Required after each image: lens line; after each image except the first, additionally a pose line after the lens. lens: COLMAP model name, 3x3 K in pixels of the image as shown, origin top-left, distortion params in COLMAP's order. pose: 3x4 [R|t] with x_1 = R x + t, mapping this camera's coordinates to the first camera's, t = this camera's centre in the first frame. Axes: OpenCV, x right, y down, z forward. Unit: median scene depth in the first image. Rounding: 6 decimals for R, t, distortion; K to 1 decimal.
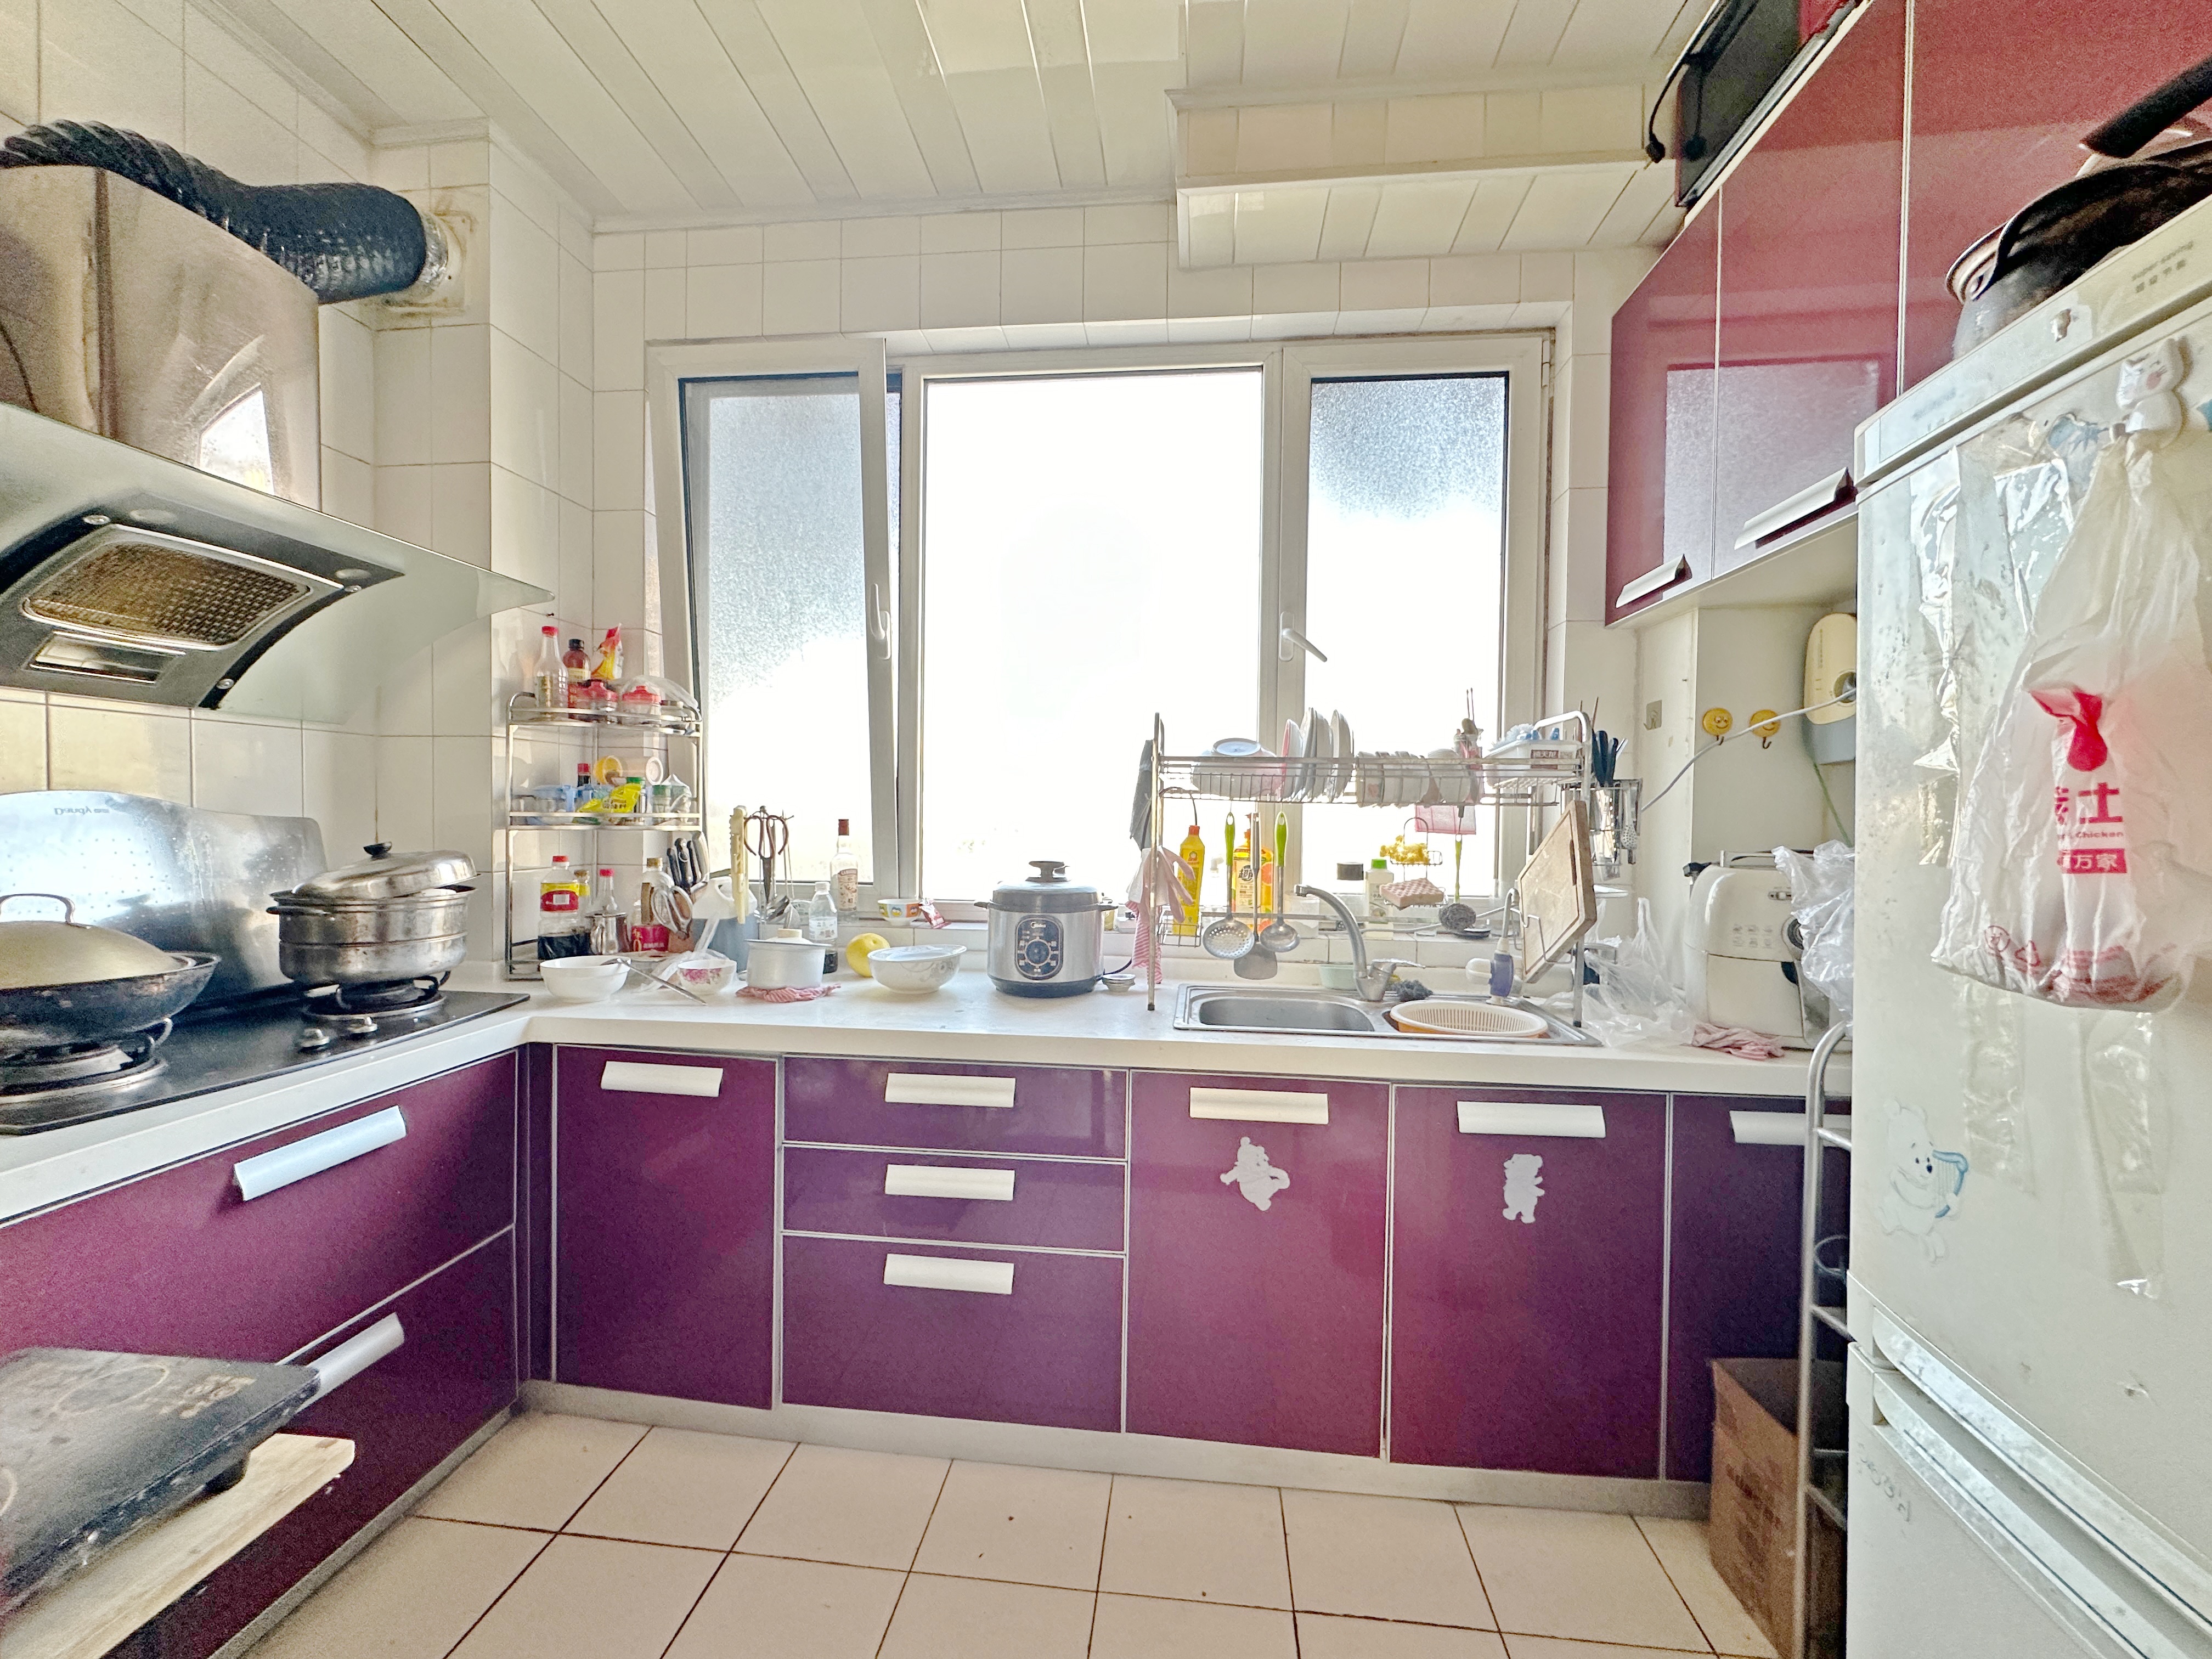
lens RADIAL K [[884.0, 0, 1116.8], [0, 884.0, 830.1], [0, 0, 1]] dist [-0.001373, -0.000015]
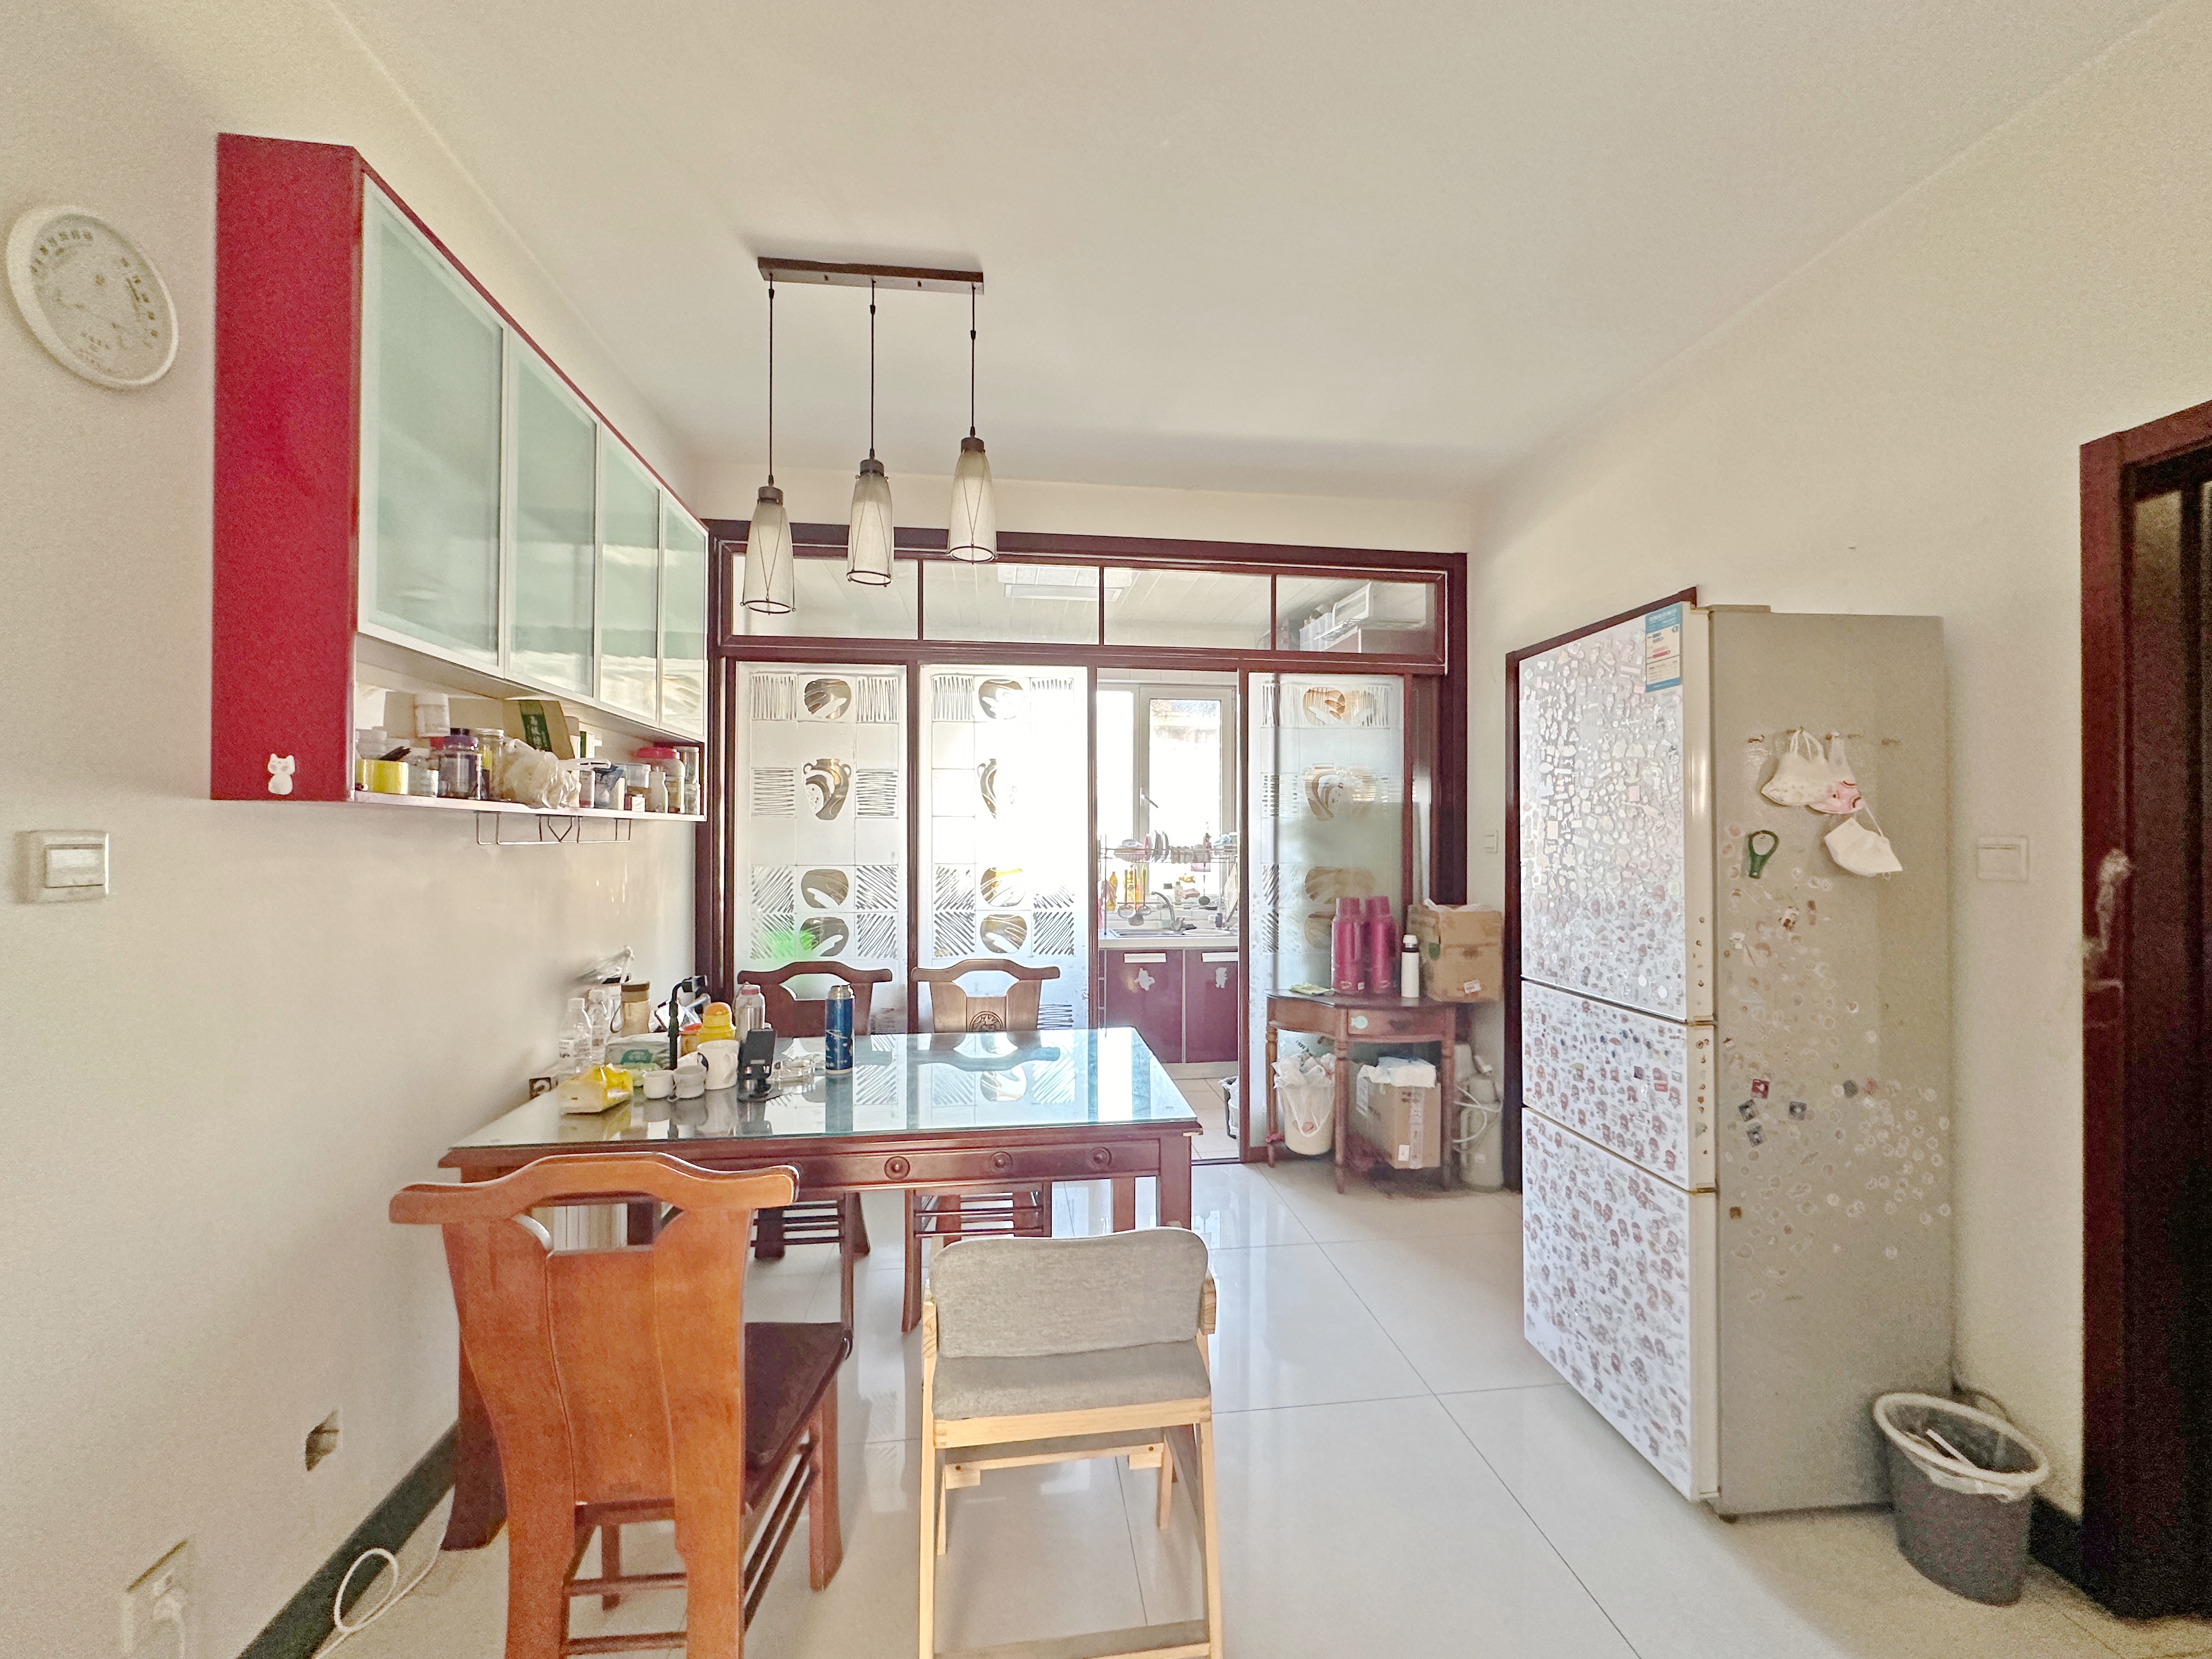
lens RADIAL K [[884.0, 0, 1106.2], [0, 884.0, 834.4], [0, 0, 1]] dist [-0.001373, -0.000015]
pose [[0.976372, -0.009699, 0.215880, -0.538811], [0.015611, 0.999548, -0.025698, -0.049763], [-0.215533, 0.028461, 0.976082, -1.720224]]
